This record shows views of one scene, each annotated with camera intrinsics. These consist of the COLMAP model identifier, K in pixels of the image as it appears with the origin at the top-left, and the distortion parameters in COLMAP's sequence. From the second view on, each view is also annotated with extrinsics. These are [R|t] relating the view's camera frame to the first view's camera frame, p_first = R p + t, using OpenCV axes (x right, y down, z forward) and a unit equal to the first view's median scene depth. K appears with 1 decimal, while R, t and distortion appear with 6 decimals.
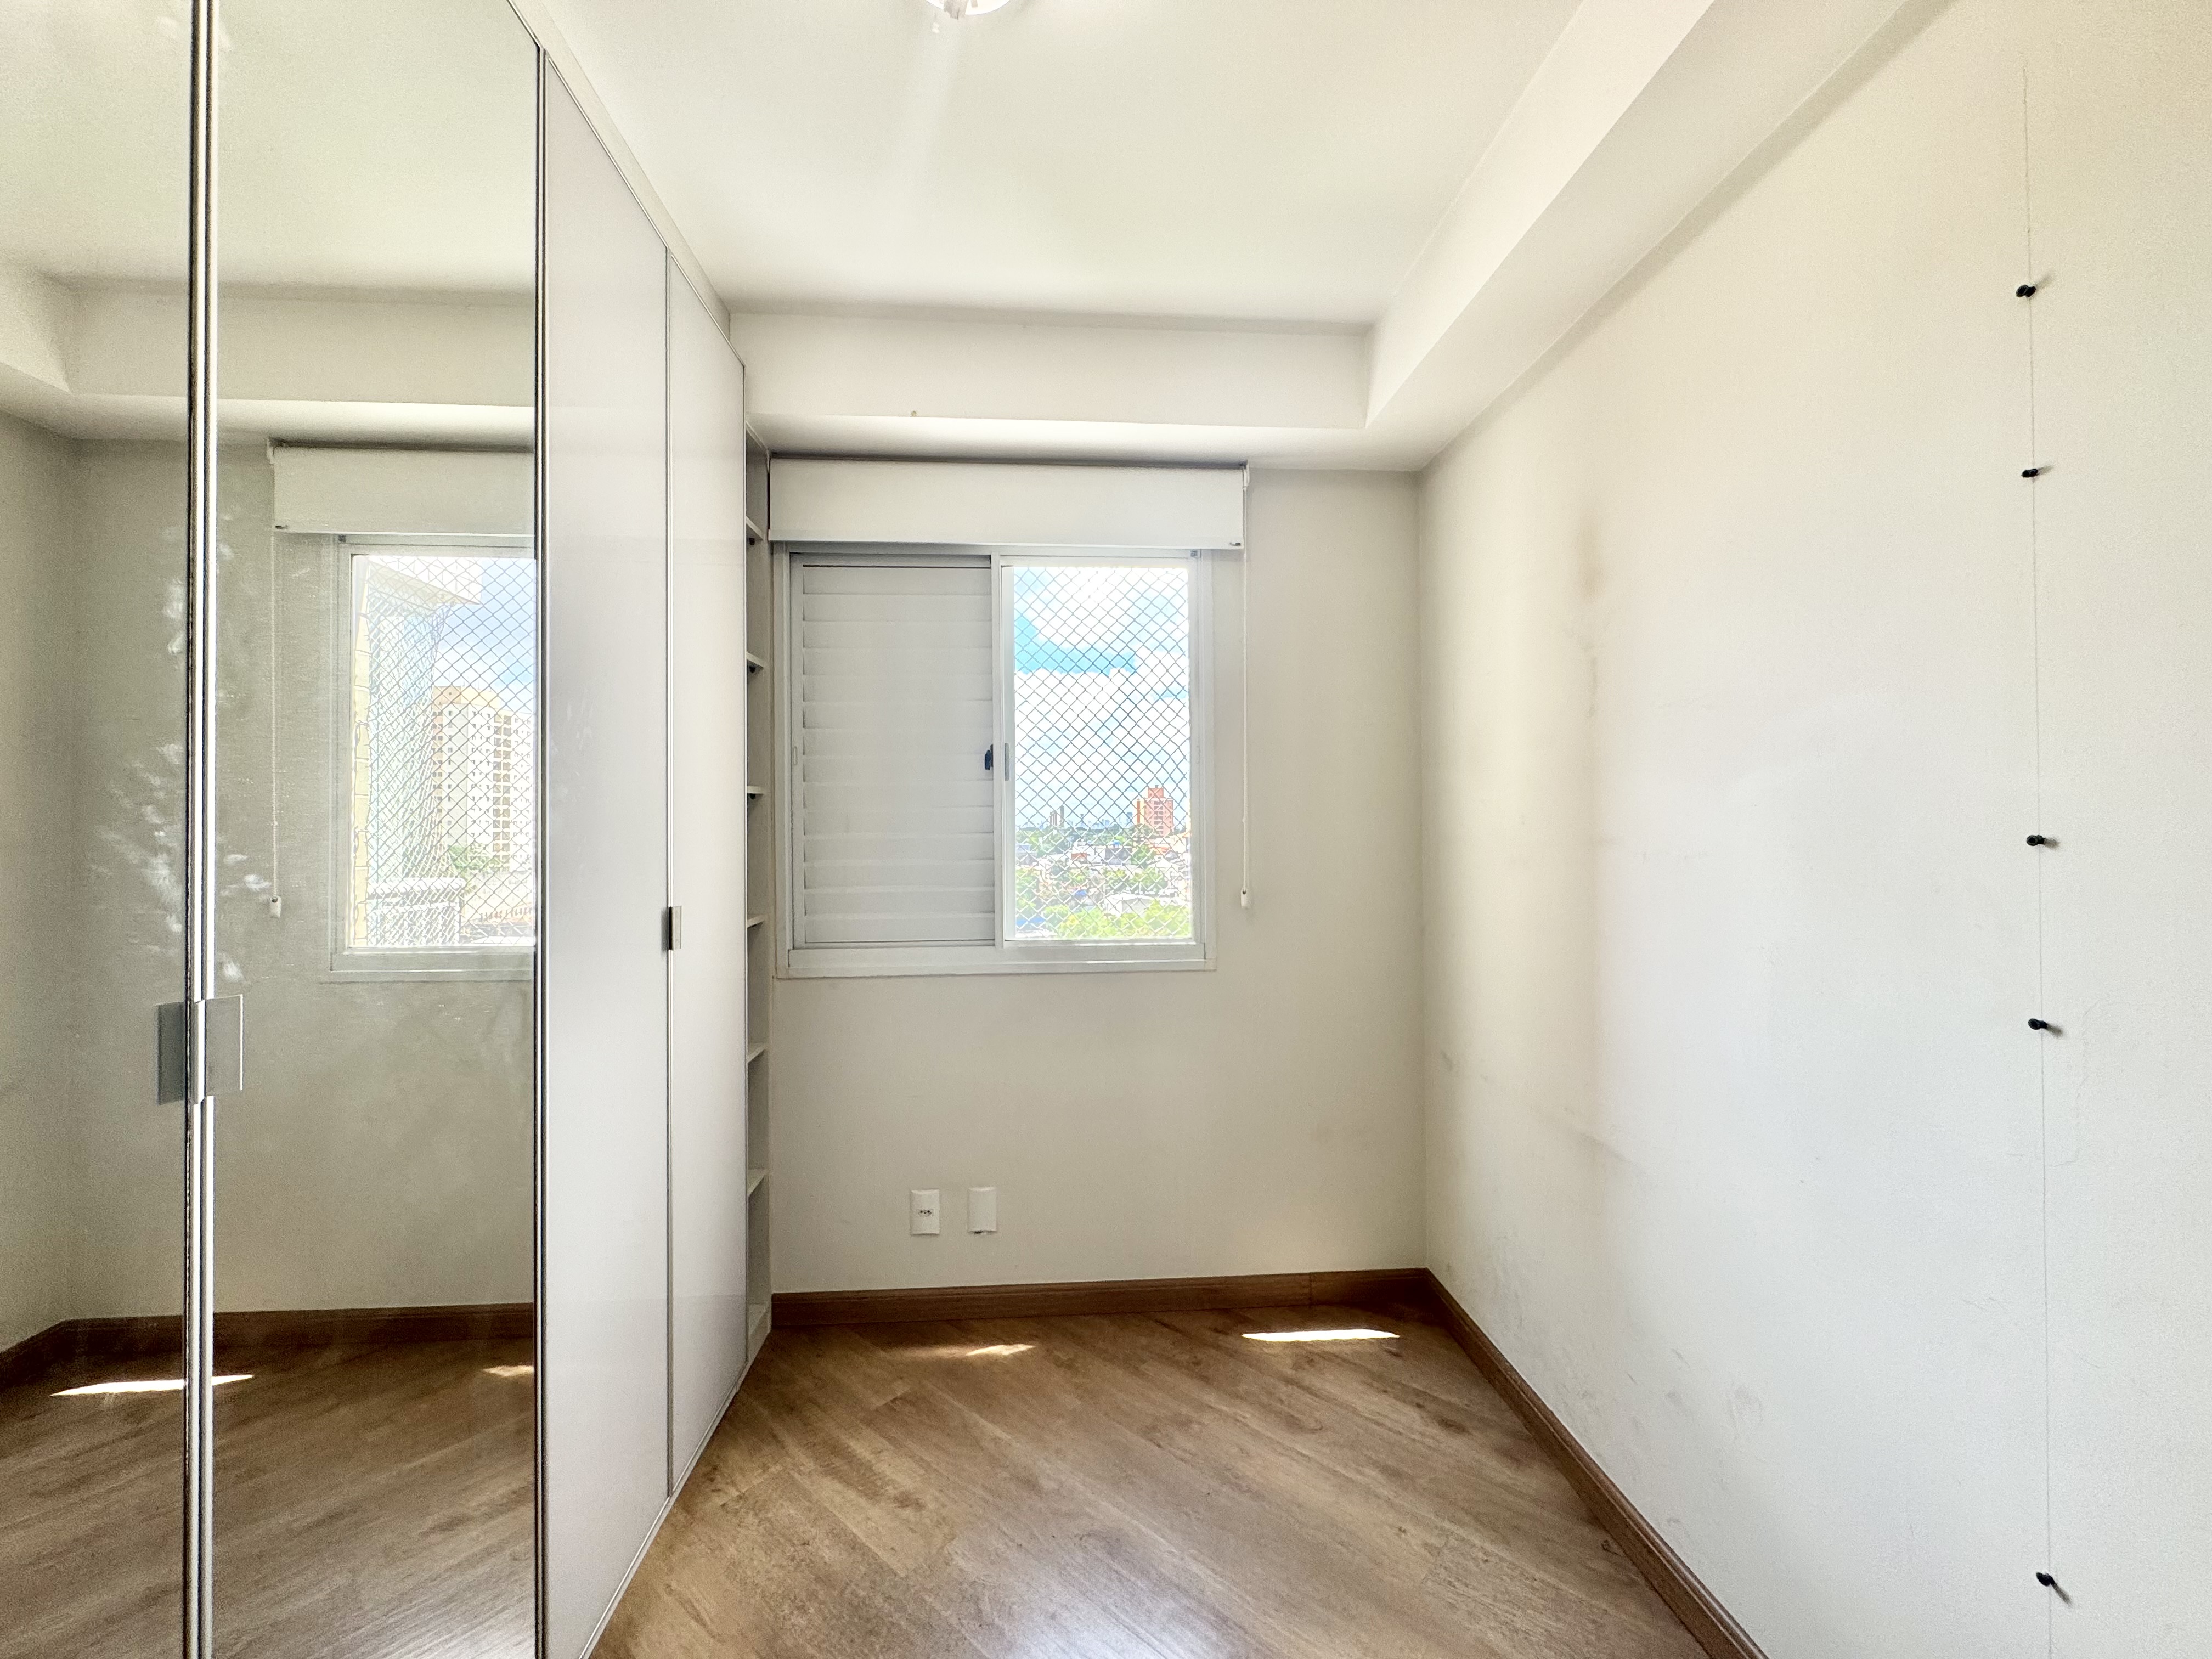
lens RADIAL K [[881.9, 0, 1102.3], [0, 881.9, 826.7], [0, 0, 1]] dist [-0.002189, 0.000709]
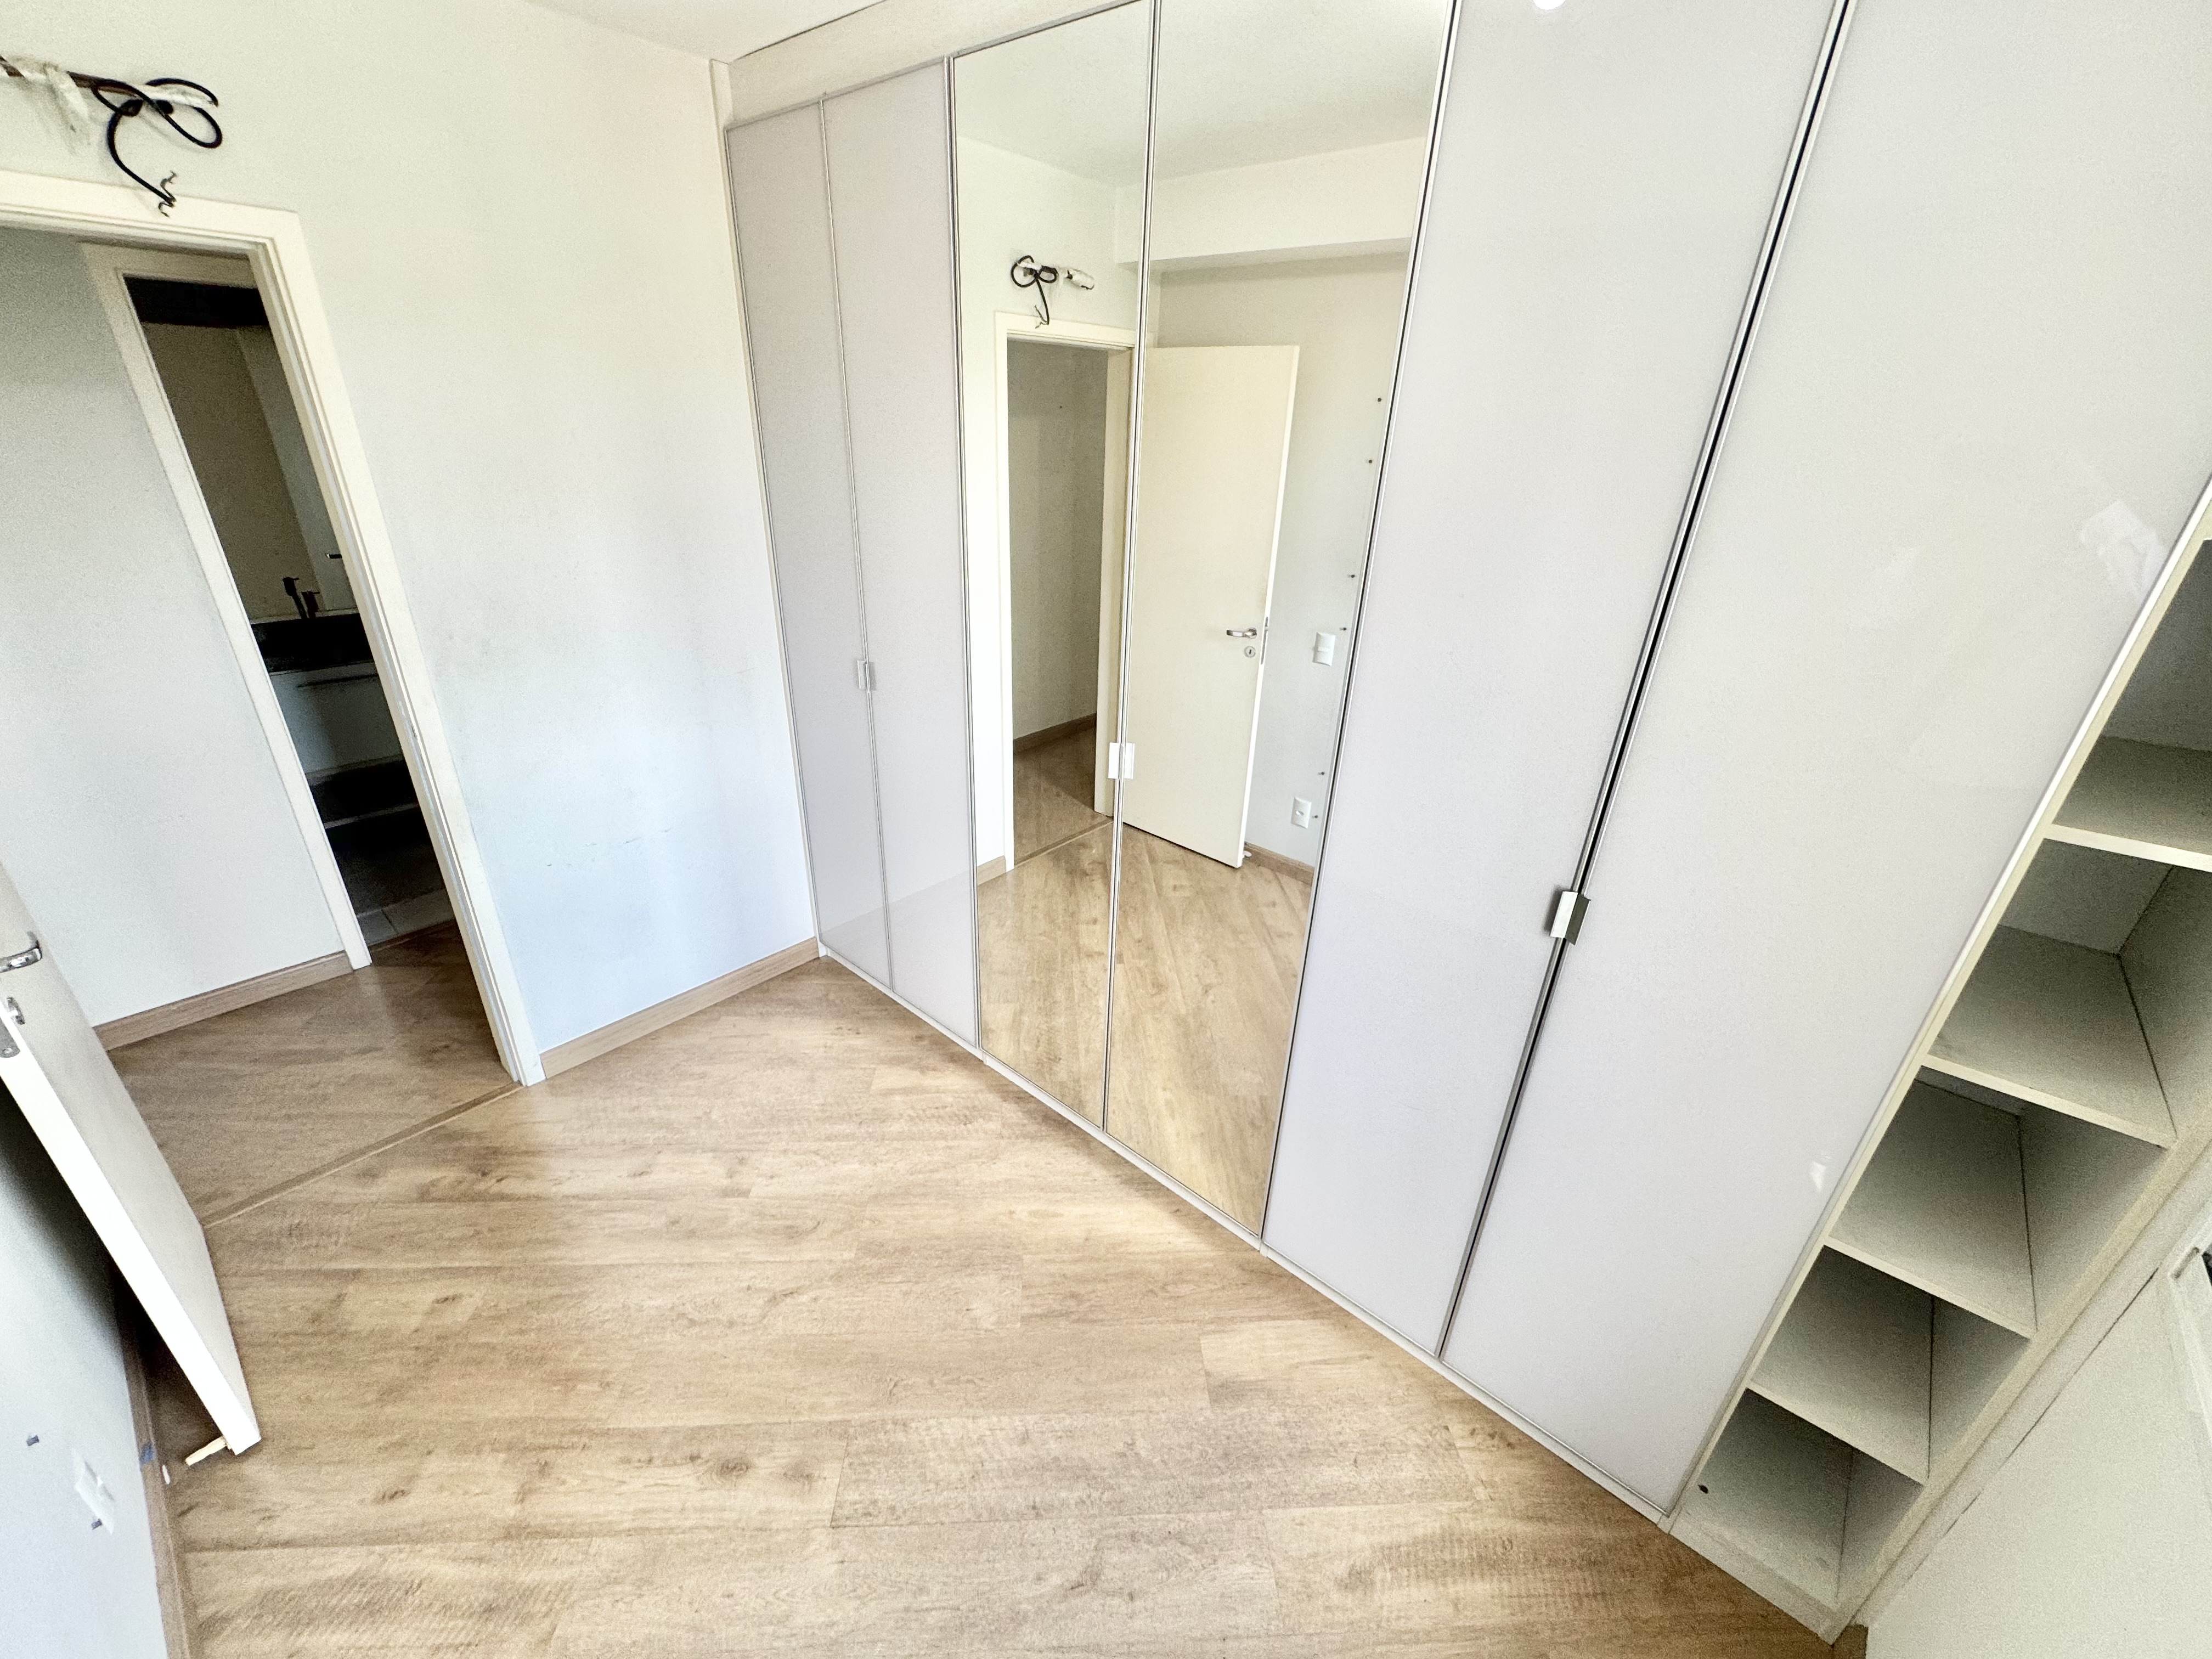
lens RADIAL K [[881.9, 0, 1087.7], [0, 881.9, 822.6], [0, 0, 1]] dist [-0.002189, 0.000709]
pose [[-0.716492, 0.276633, -0.640401, 0.274083], [-0.022507, 0.908367, 0.417567, -0.236244], [0.697232, 0.313598, -0.644612, 0.964361]]
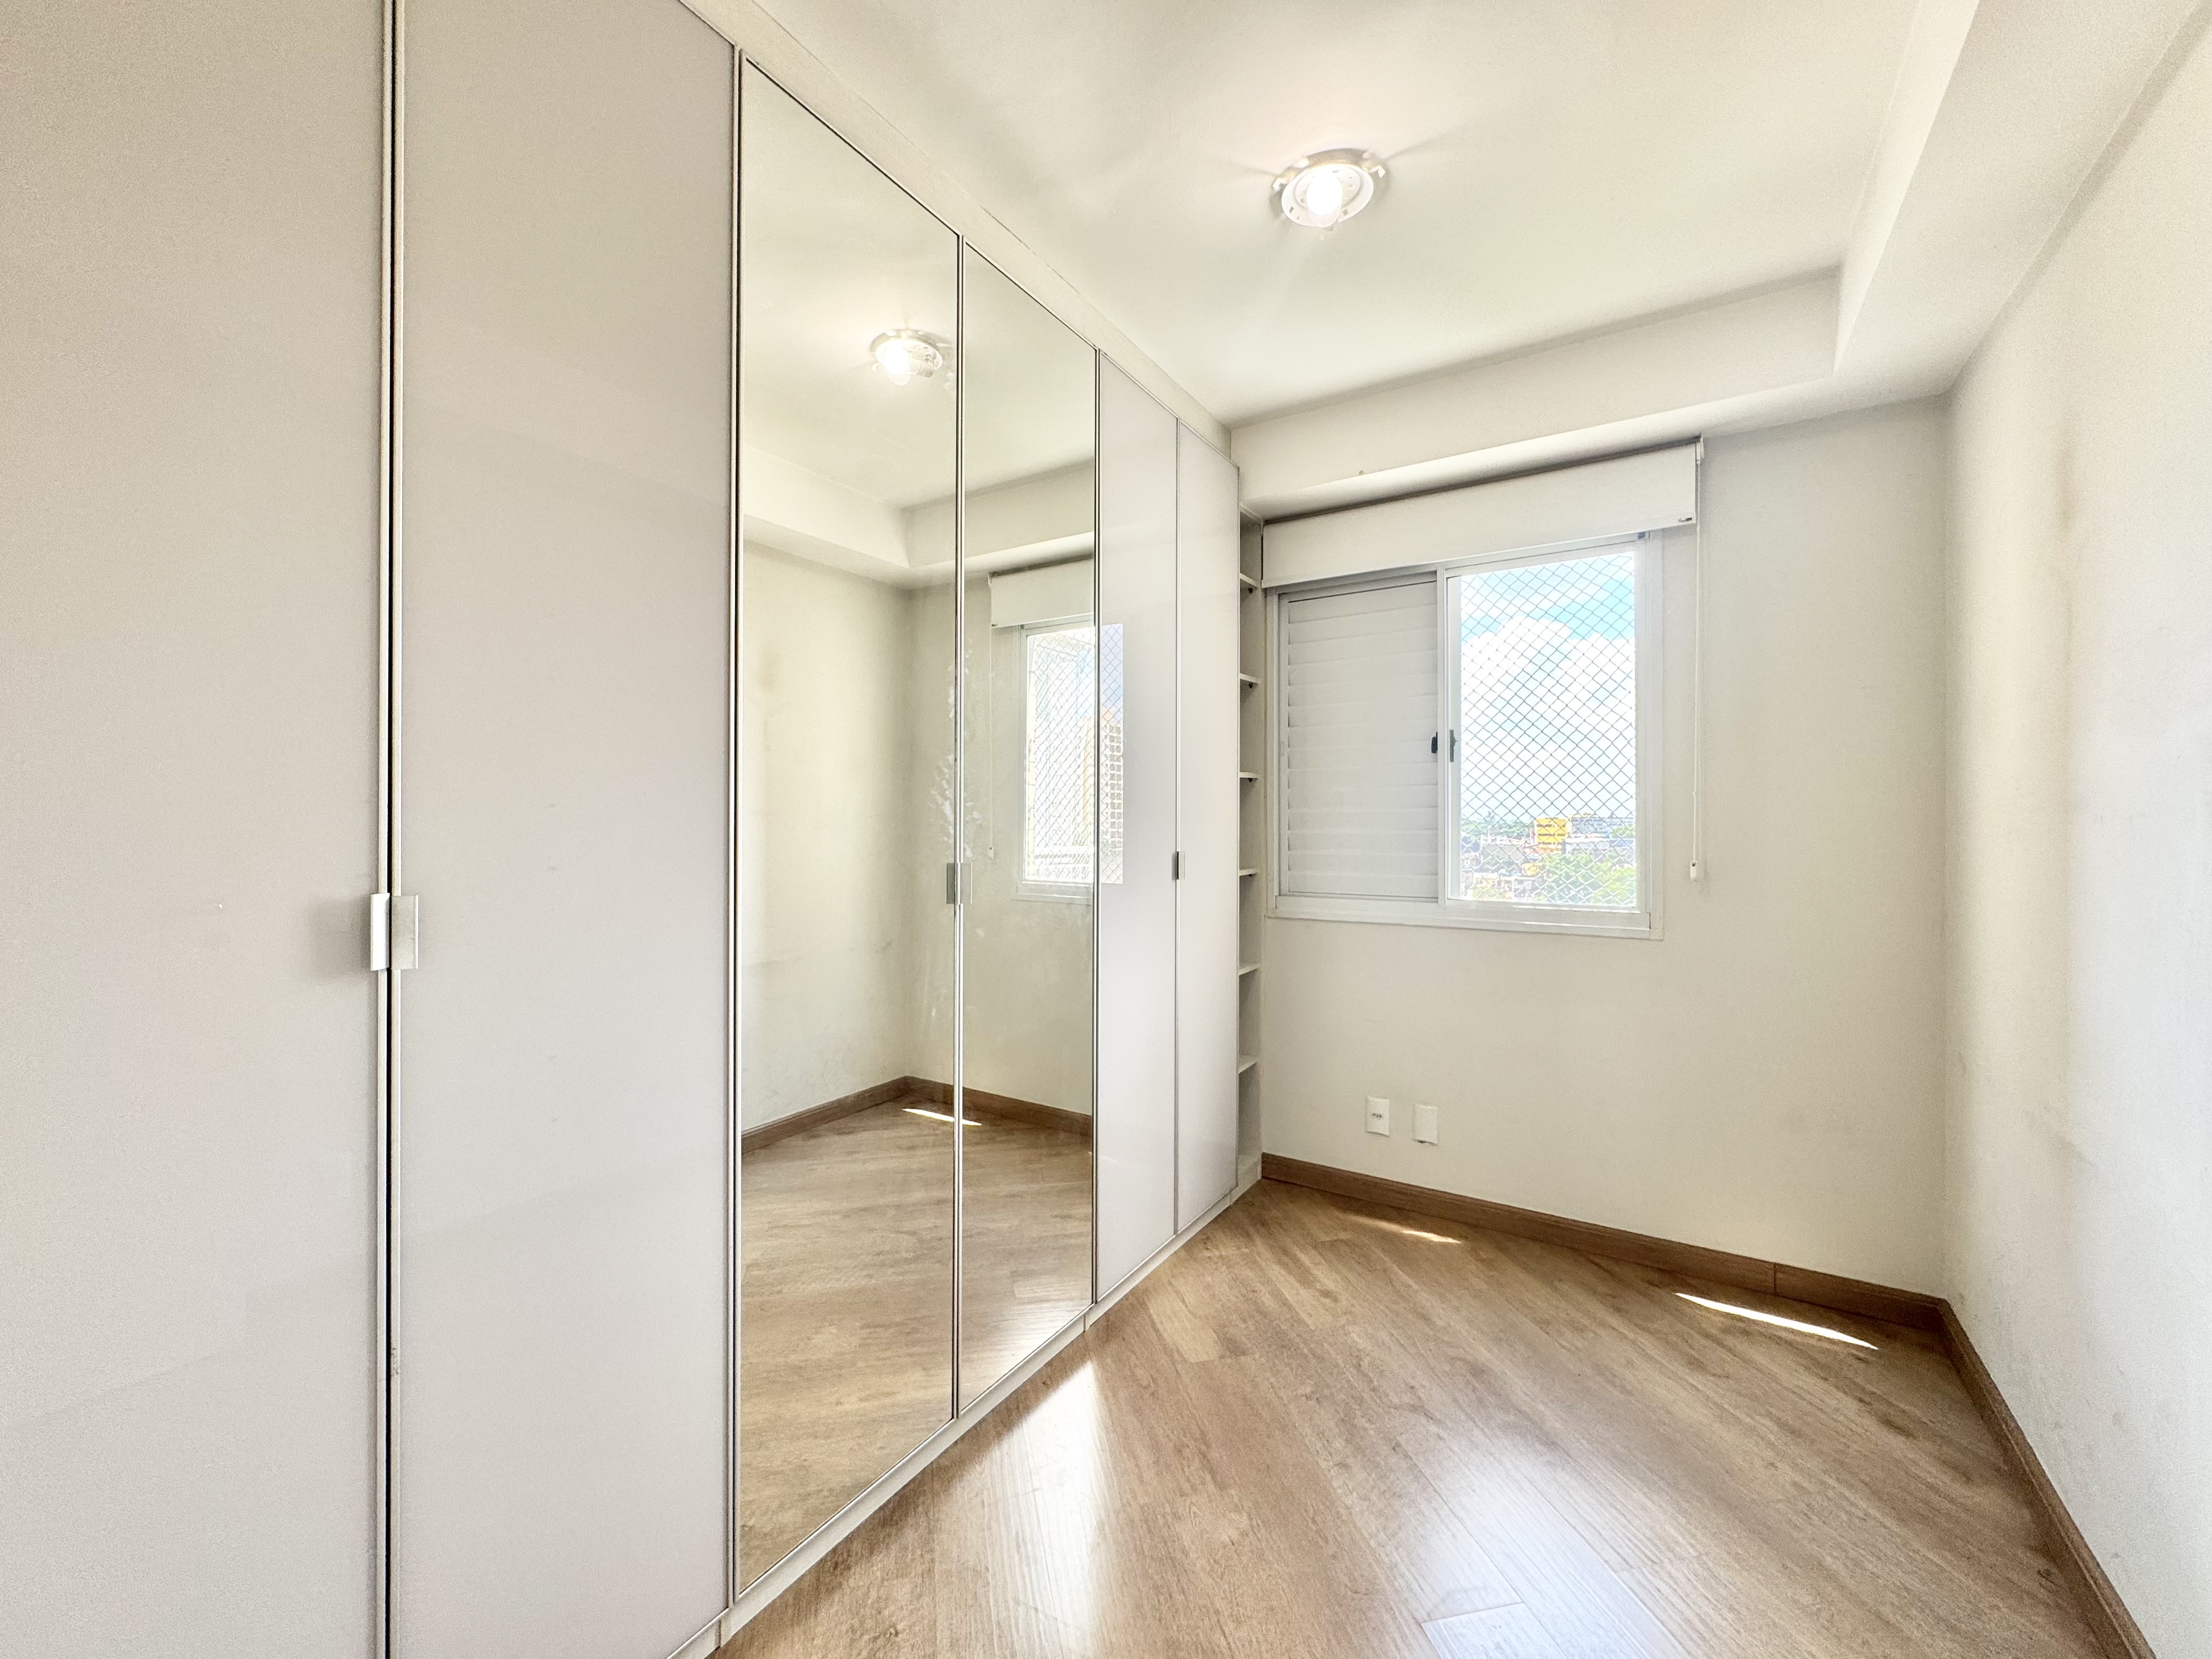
lens RADIAL K [[881.9, 0, 1107.8], [0, 881.9, 828.5], [0, 0, 1]] dist [-0.002189, 0.000709]
pose [[0.806722, 0.009652, -0.590853, 0.253245], [-0.003557, 0.999928, 0.011478, 0.028080], [0.590921, -0.007158, 0.806698, -0.244676]]
